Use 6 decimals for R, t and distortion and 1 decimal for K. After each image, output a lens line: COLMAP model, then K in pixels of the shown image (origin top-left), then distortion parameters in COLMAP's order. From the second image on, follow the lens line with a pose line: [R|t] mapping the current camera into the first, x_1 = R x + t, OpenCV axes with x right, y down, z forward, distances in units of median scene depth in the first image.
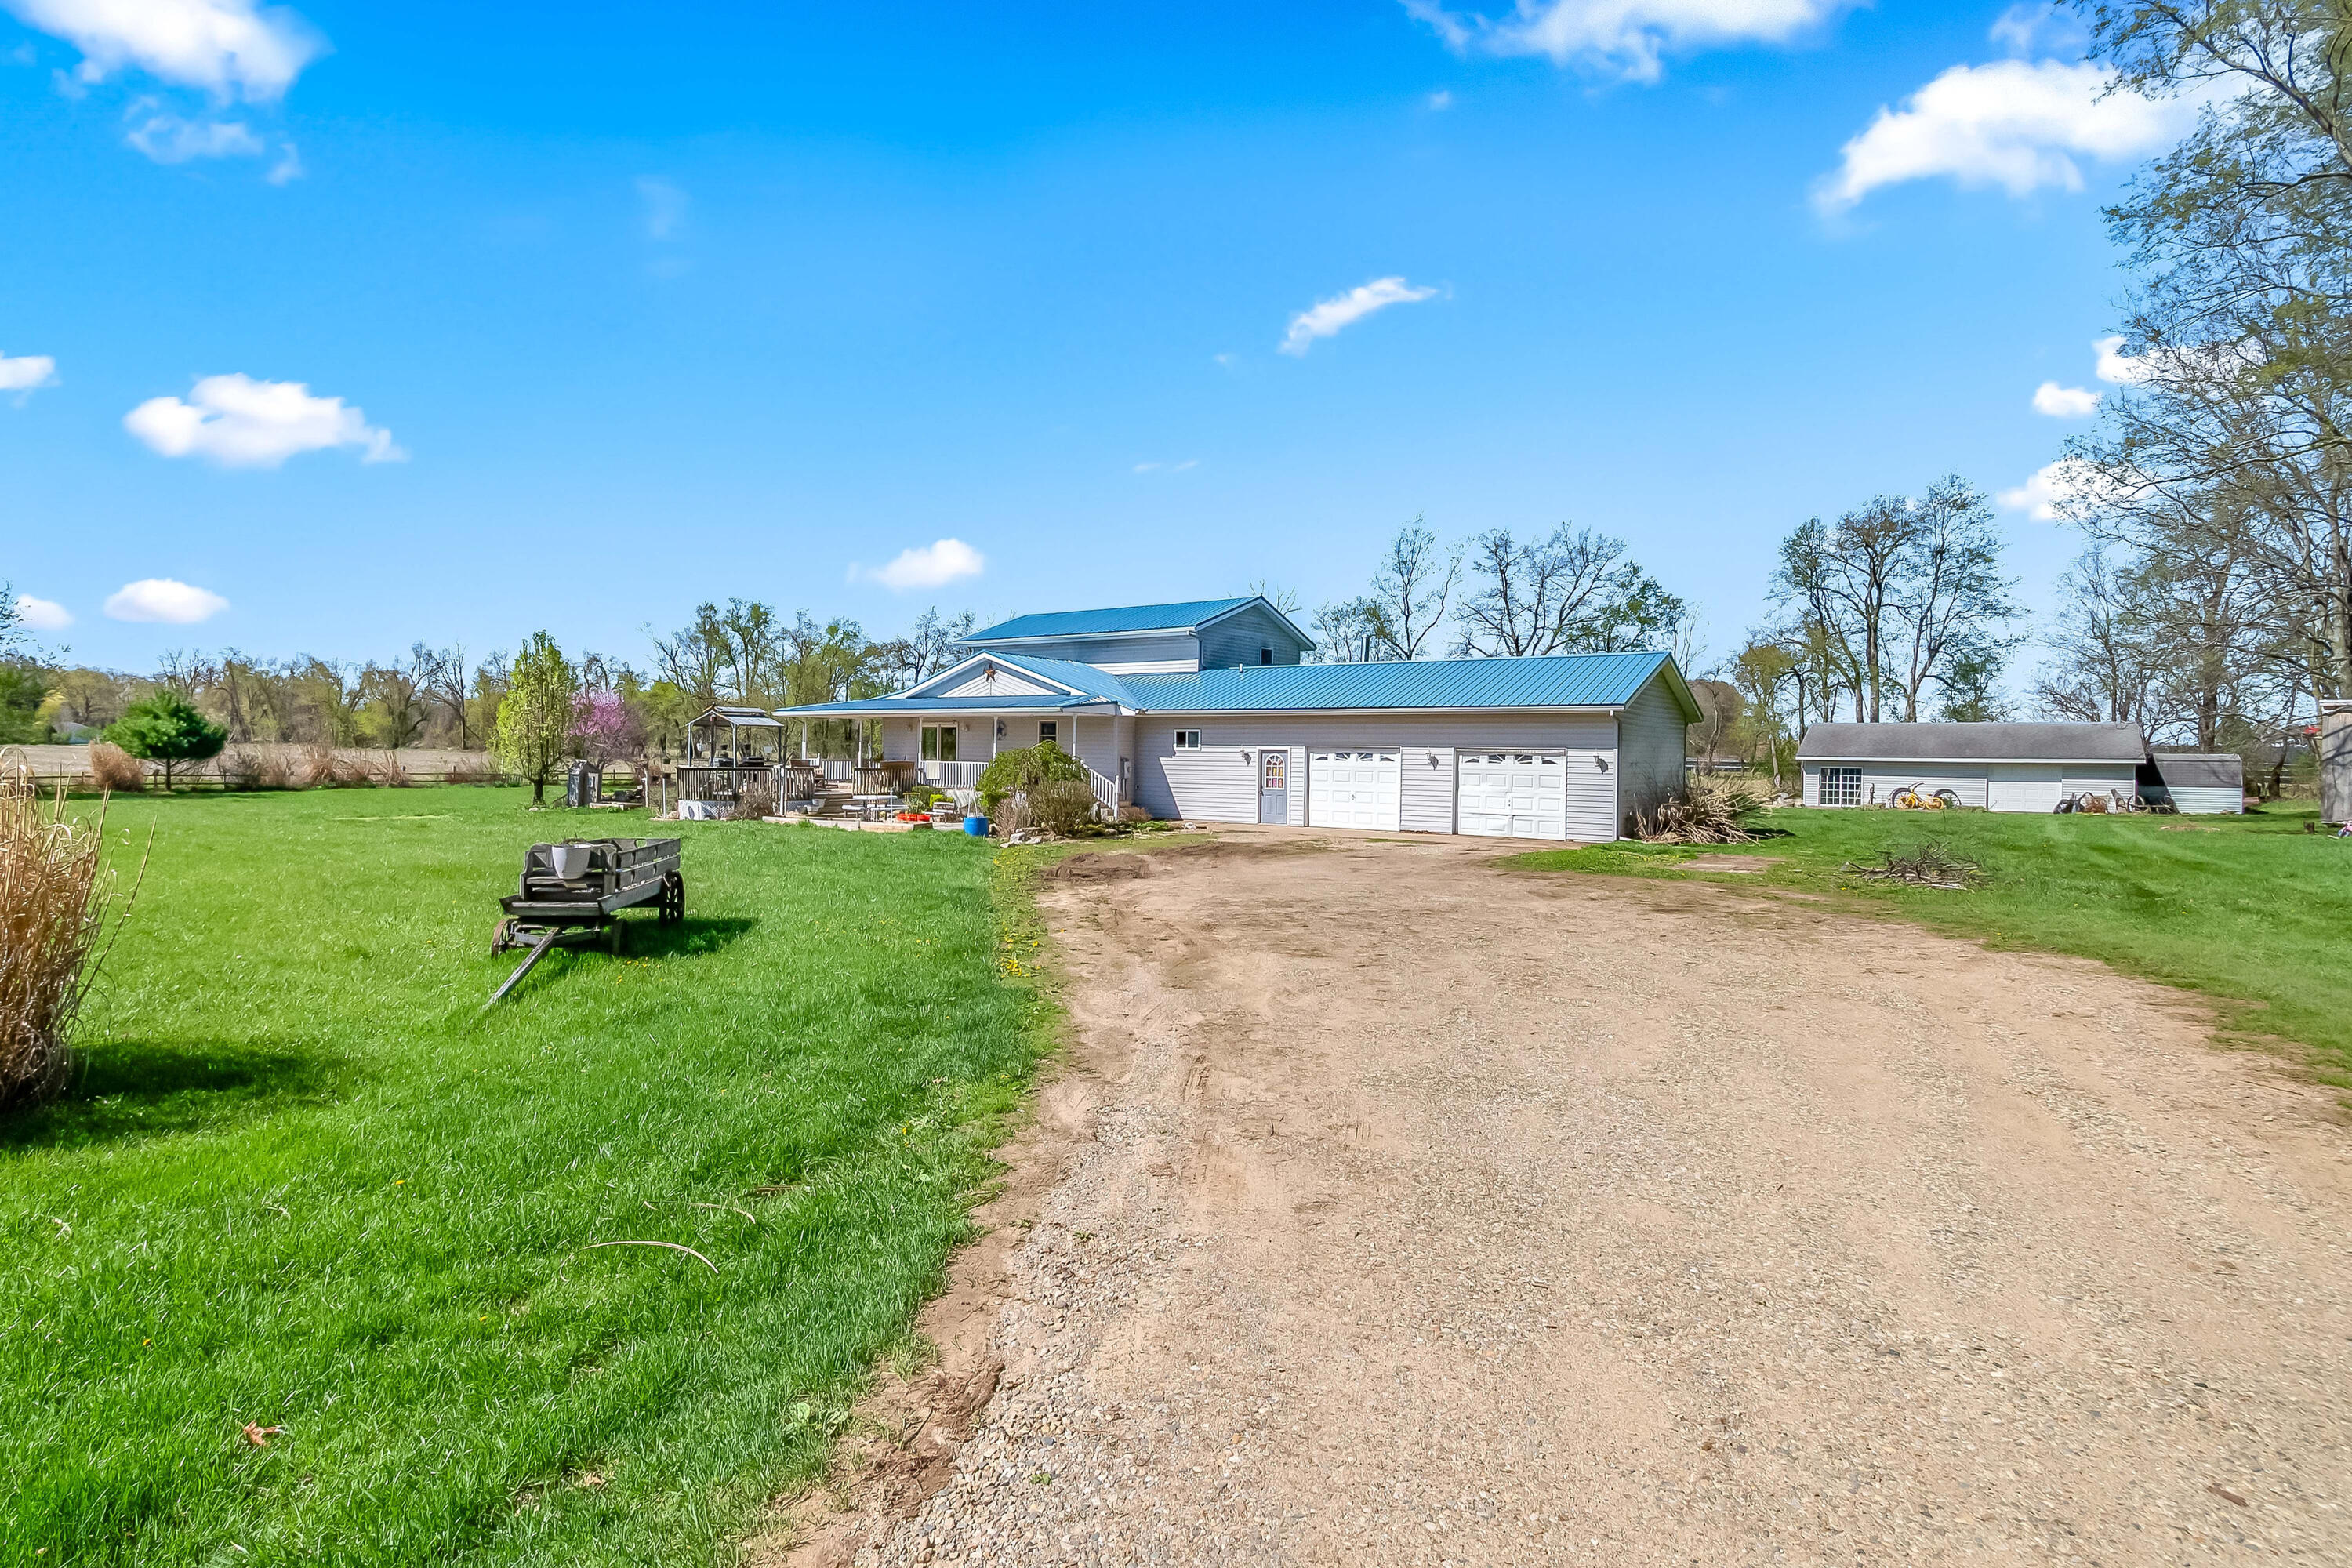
lens RADIAL K [[1194.9, 0, 1110.8], [0, 1194.9, 750.9], [0, 0, 1]] dist [0.000961, 0.001056]
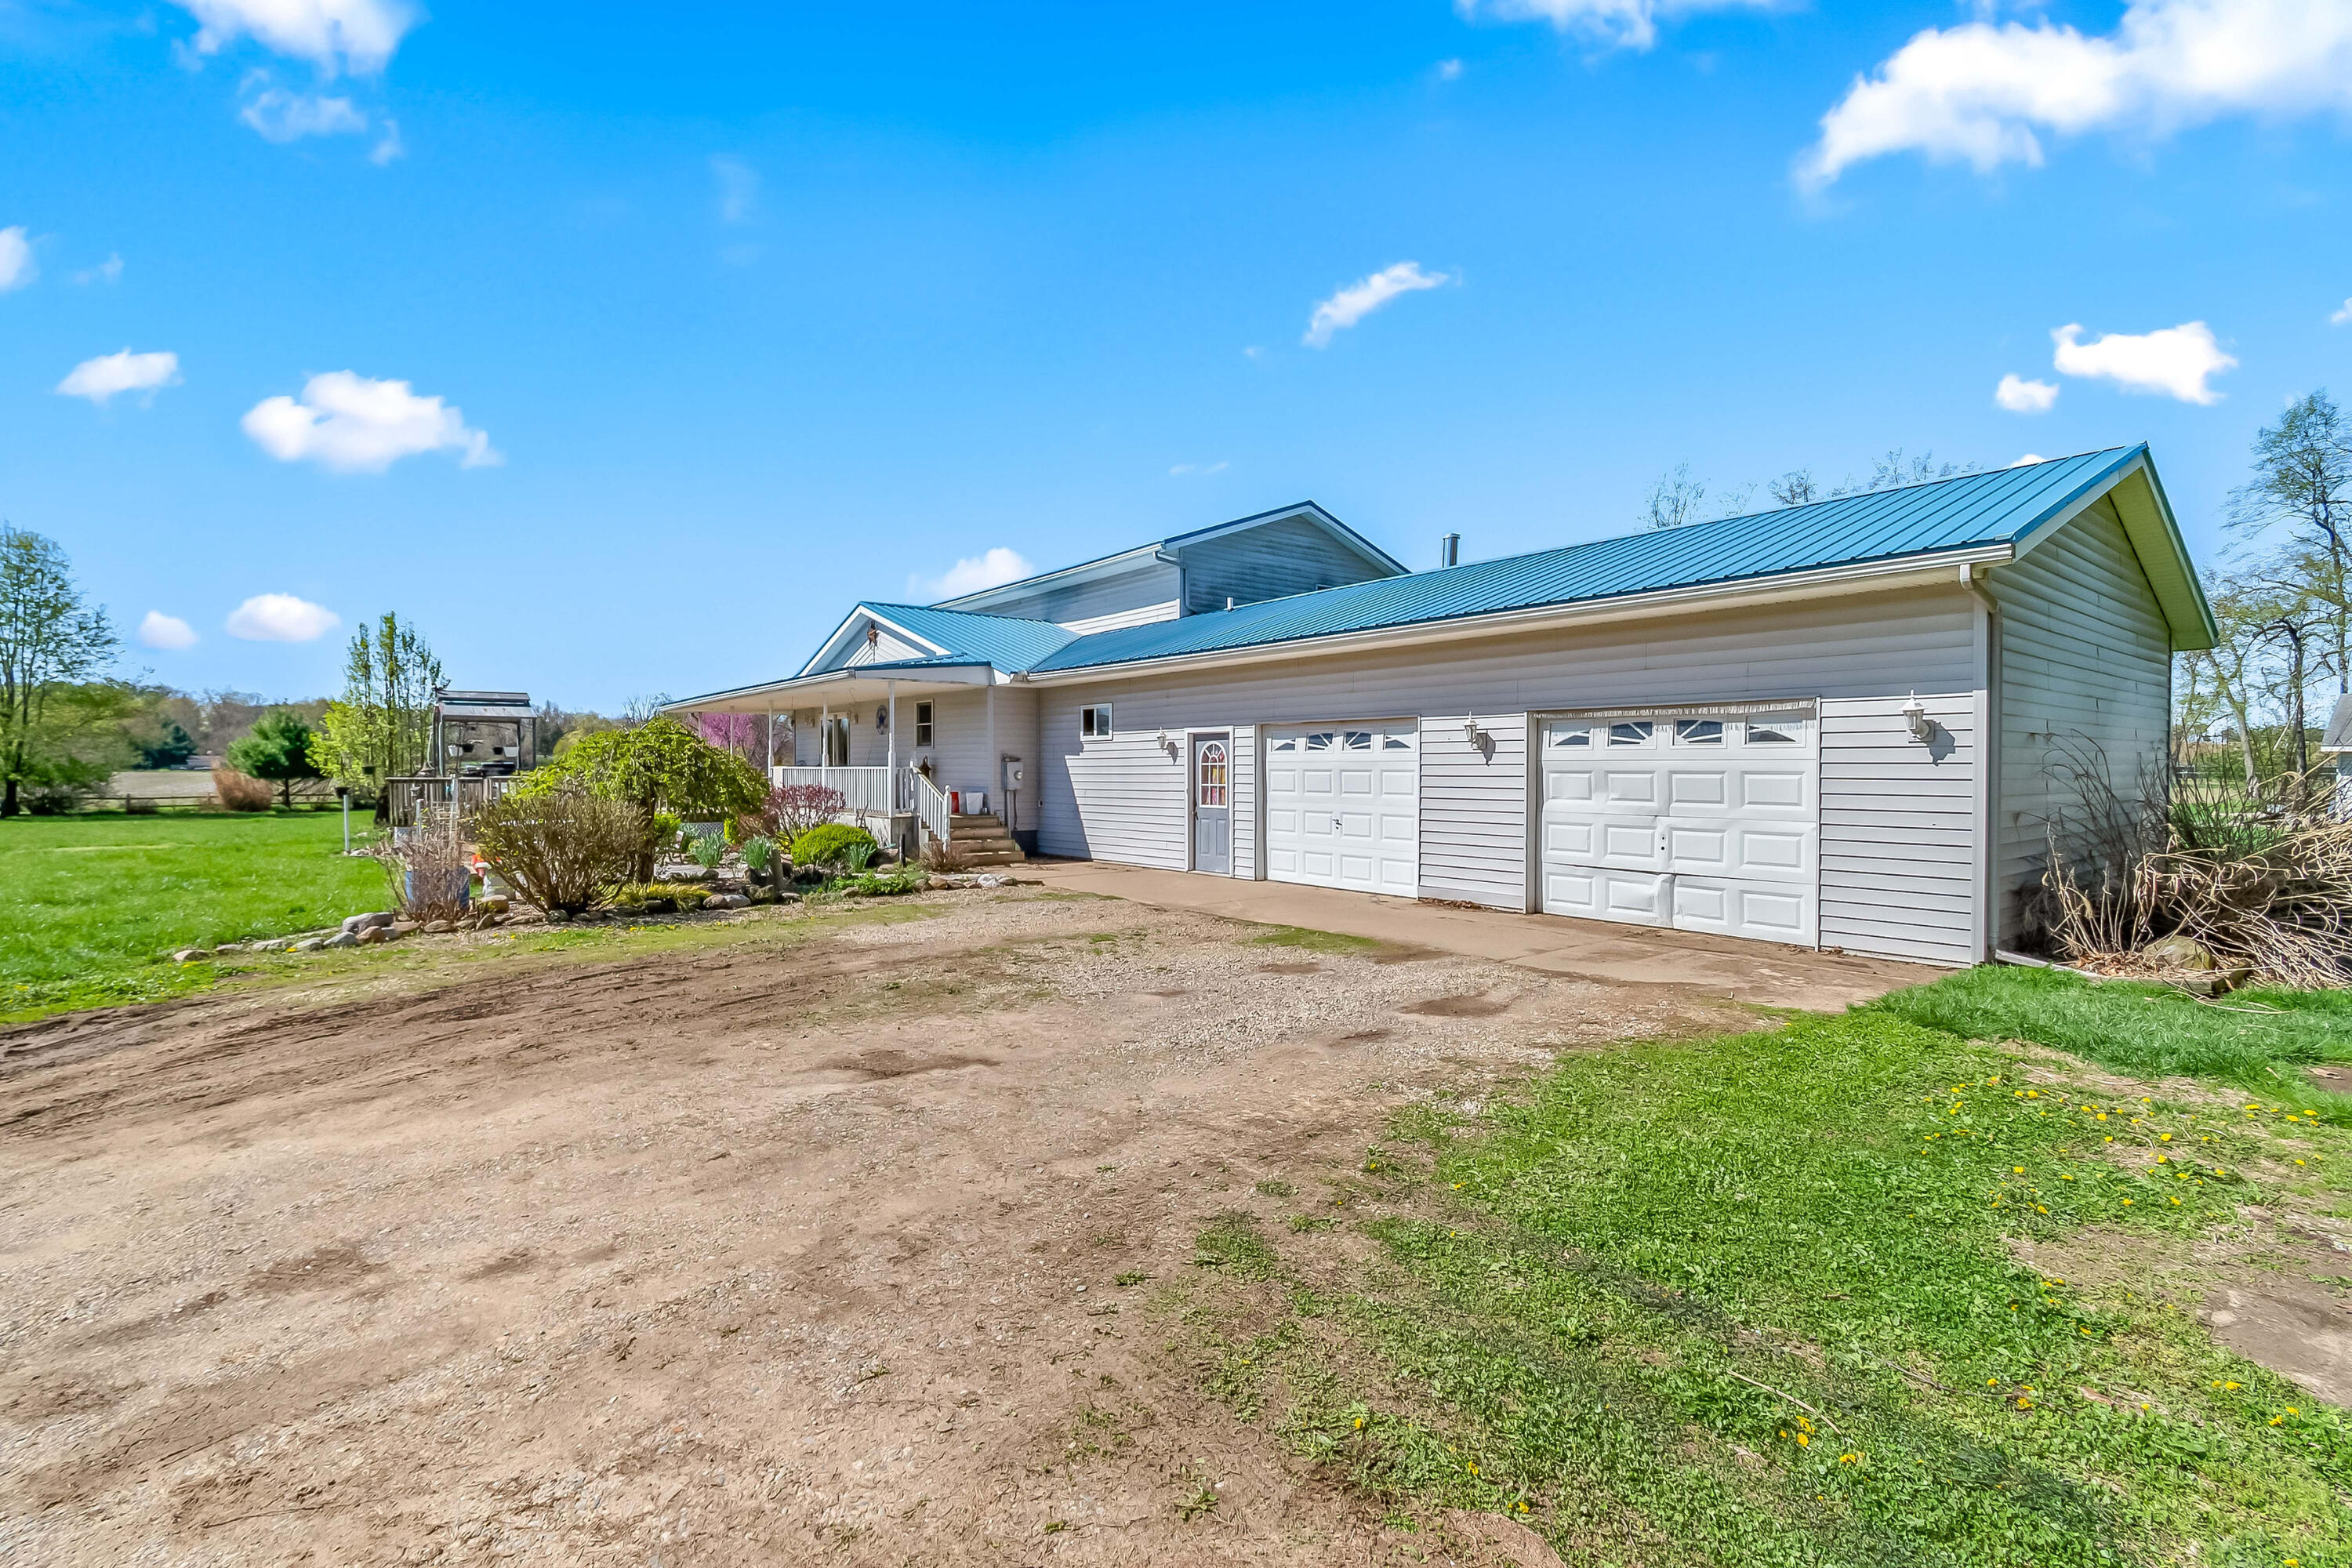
lens RADIAL K [[1037.8, 0, 1134.3], [0, 1037.8, 783.5], [0, 0, 1]] dist [0.003030, -0.000605]
pose [[0.961939, -0.008984, -0.273117, 0.220749], [0.012635, 0.999853, 0.011610, 0.014790], [0.272972, -0.014619, 0.961911, 0.528211]]
